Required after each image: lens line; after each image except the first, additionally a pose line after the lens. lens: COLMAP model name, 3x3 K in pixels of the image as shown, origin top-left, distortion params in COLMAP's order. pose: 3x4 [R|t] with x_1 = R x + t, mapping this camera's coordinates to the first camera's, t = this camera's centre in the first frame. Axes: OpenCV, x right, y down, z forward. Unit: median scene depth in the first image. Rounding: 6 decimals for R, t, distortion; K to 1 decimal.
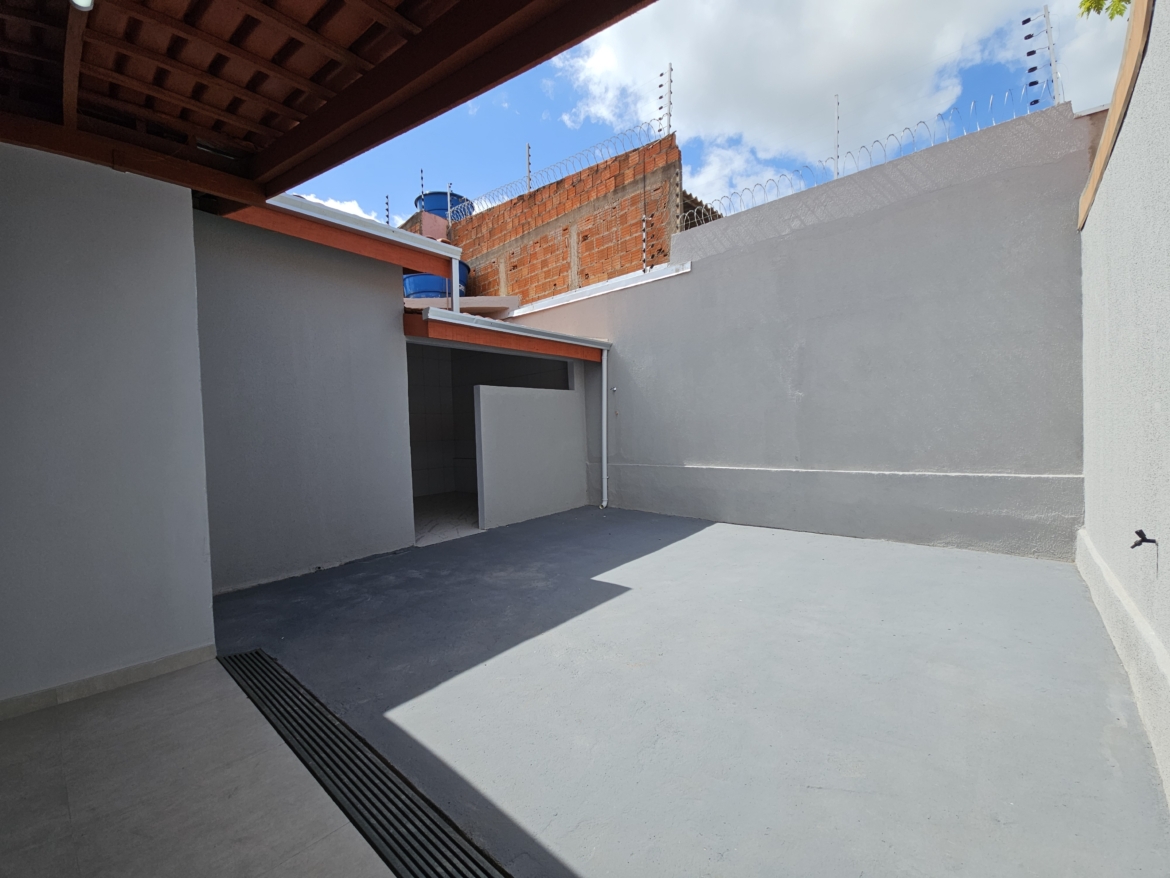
lens RADIAL K [[474.1, 0, 590.0], [0, 474.1, 437.7], [0, 0, 1]] dist [0.000910, -0.002984]
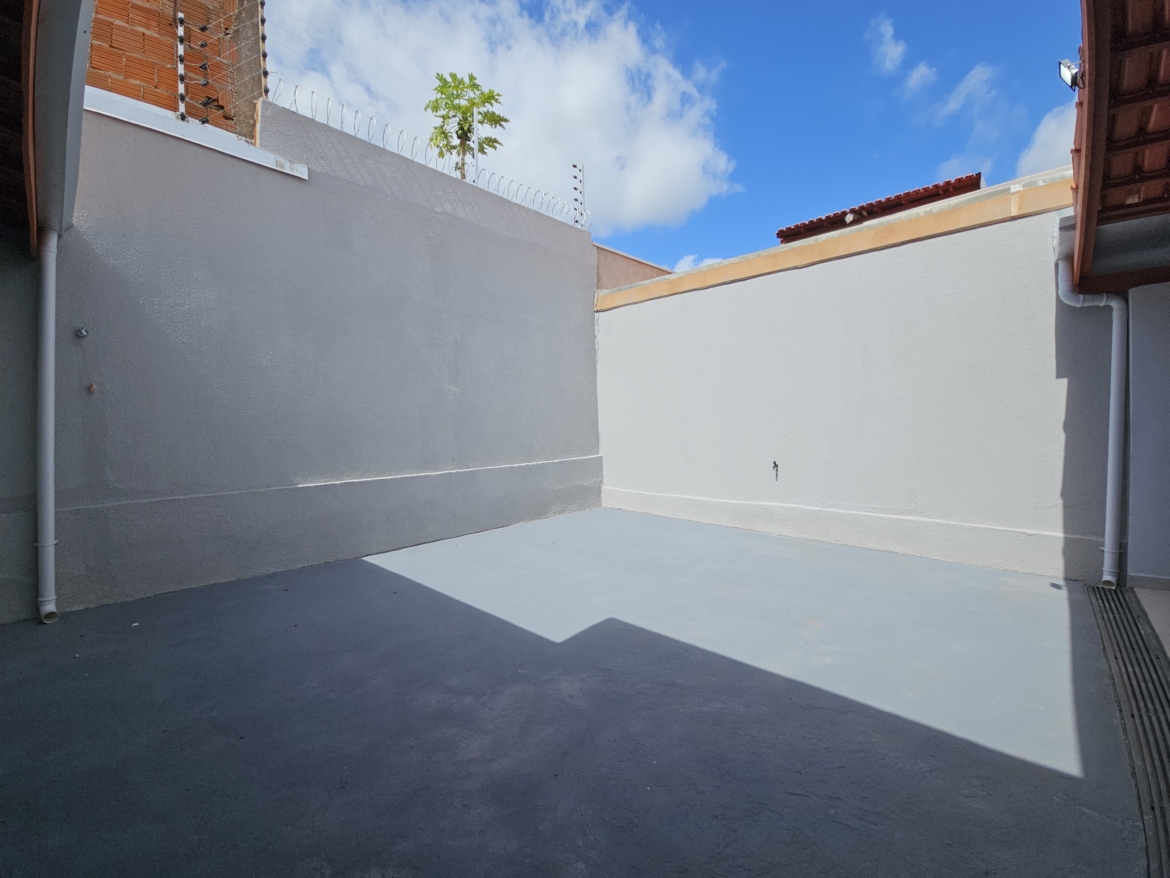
lens RADIAL K [[474.1, 0, 588.2], [0, 474.1, 441.2], [0, 0, 1]] dist [0.000910, -0.002984]
pose [[0.029571, -0.000376, 0.999563, -0.465067], [0.042011, 0.999117, -0.000867, 0.020378], [-0.998679, 0.042018, 0.029561, 0.680625]]
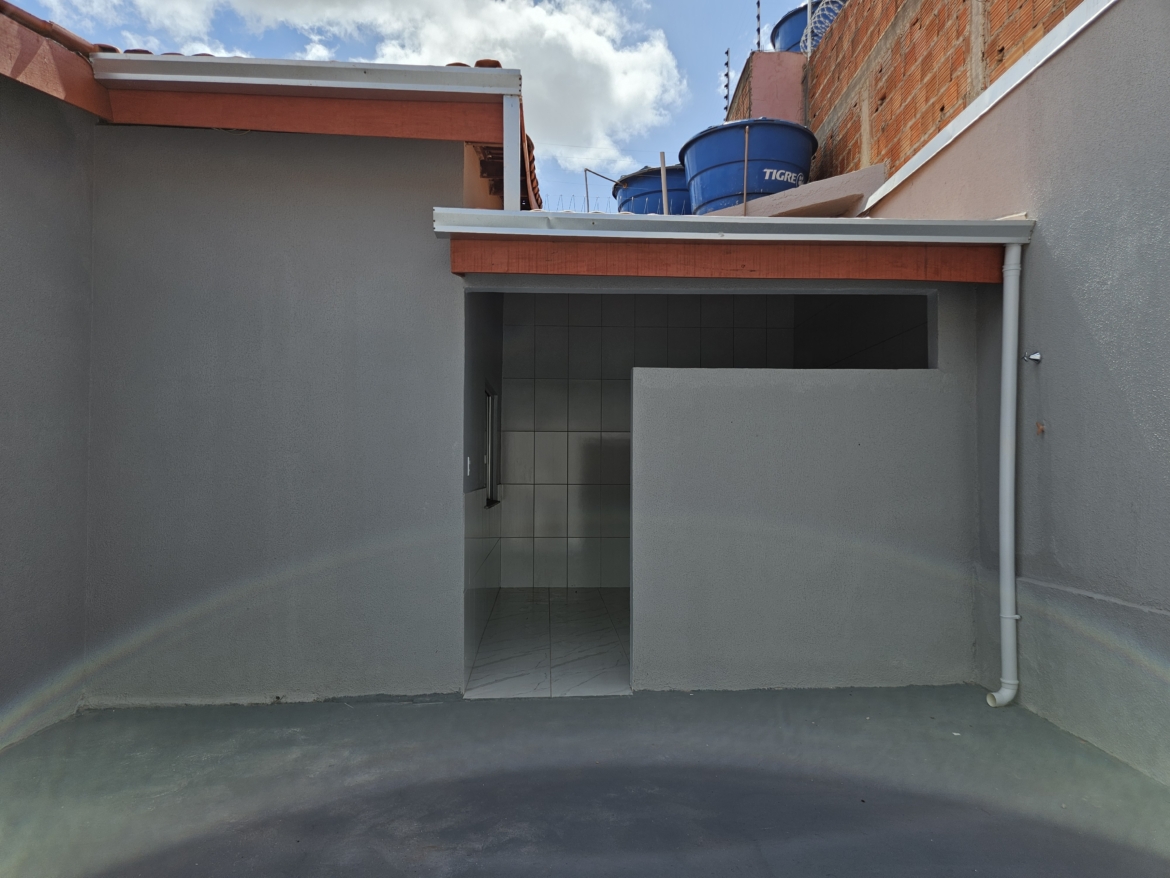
lens RADIAL K [[780.6, 0, 588.8], [0, 780.6, 448.2], [0, 0, 1]] dist [0.062092, -0.053604]
pose [[0.687563, 0.015398, -0.725962, 0.307100], [-0.039955, 0.999063, -0.016651, -0.020987], [0.725025, 0.040455, 0.687533, 0.497260]]
